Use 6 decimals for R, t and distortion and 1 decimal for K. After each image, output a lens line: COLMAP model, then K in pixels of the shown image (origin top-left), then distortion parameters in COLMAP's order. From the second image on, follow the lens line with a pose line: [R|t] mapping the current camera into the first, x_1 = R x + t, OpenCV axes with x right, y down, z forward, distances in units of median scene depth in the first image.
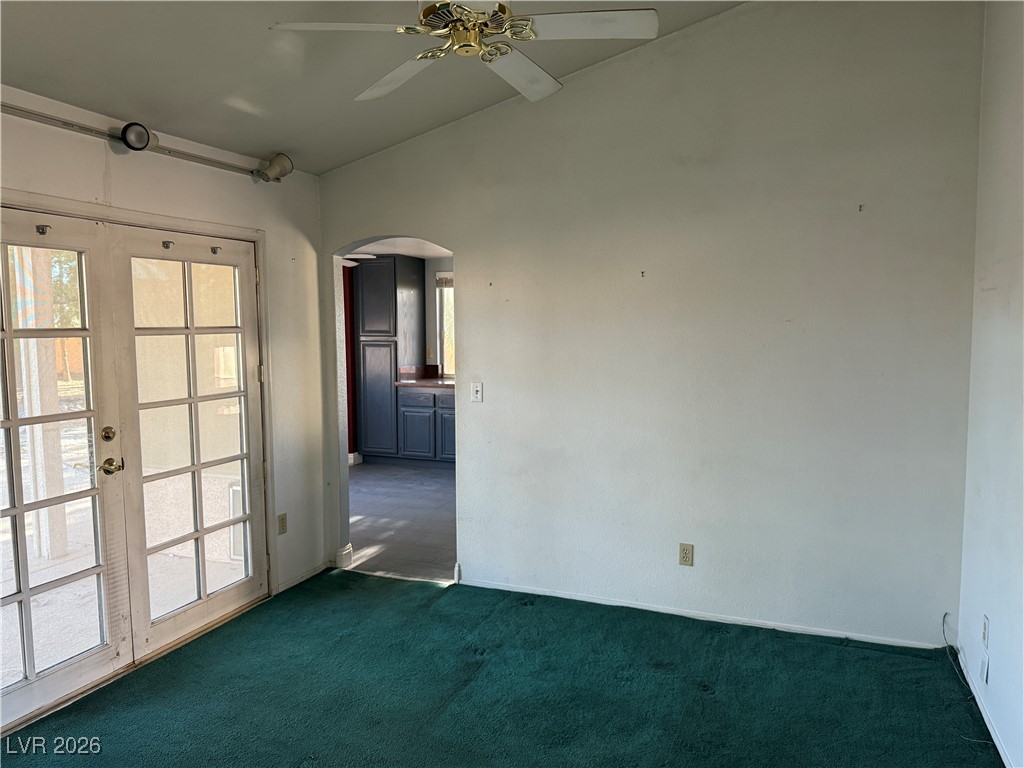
lens RADIAL K [[722.8, 0, 508.6], [0, 722.8, 388.7], [0, 0, 1]] dist [0.070572, -0.058876]
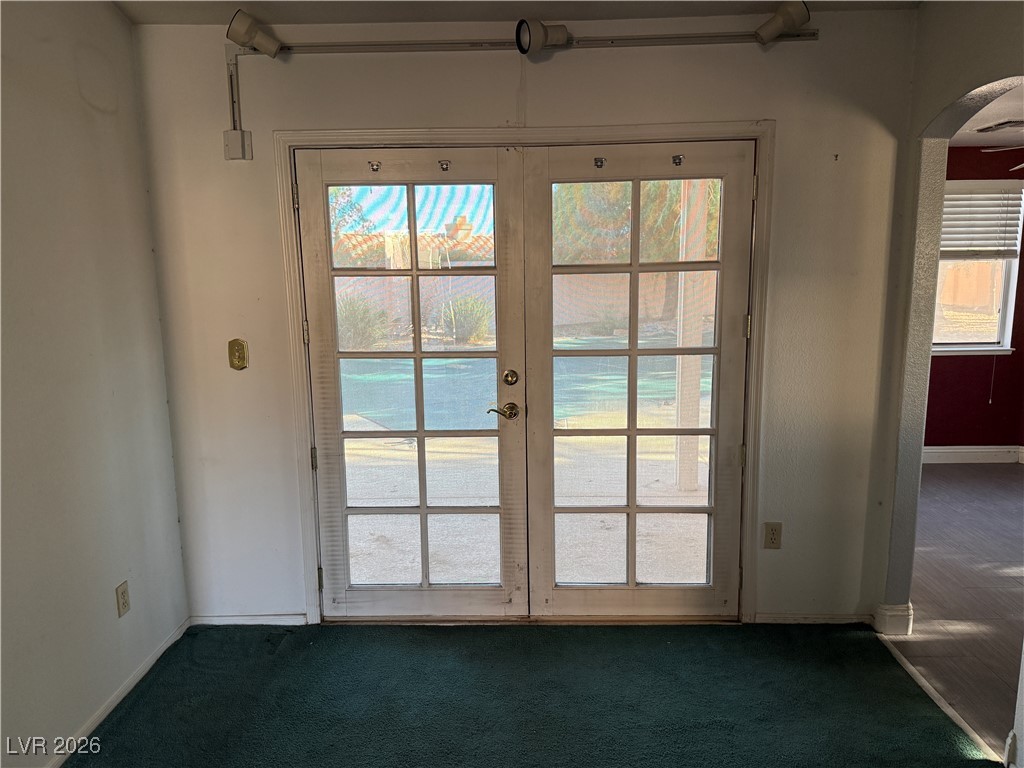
lens RADIAL K [[722.8, 0, 507.5], [0, 722.8, 386.8], [0, 0, 1]] dist [0.070572, -0.058876]
pose [[0.368064, 0.161004, -0.915755, 0.269125], [-0.074022, 0.986842, 0.143750, -0.051802], [0.926849, 0.014877, 0.375139, 0.550812]]
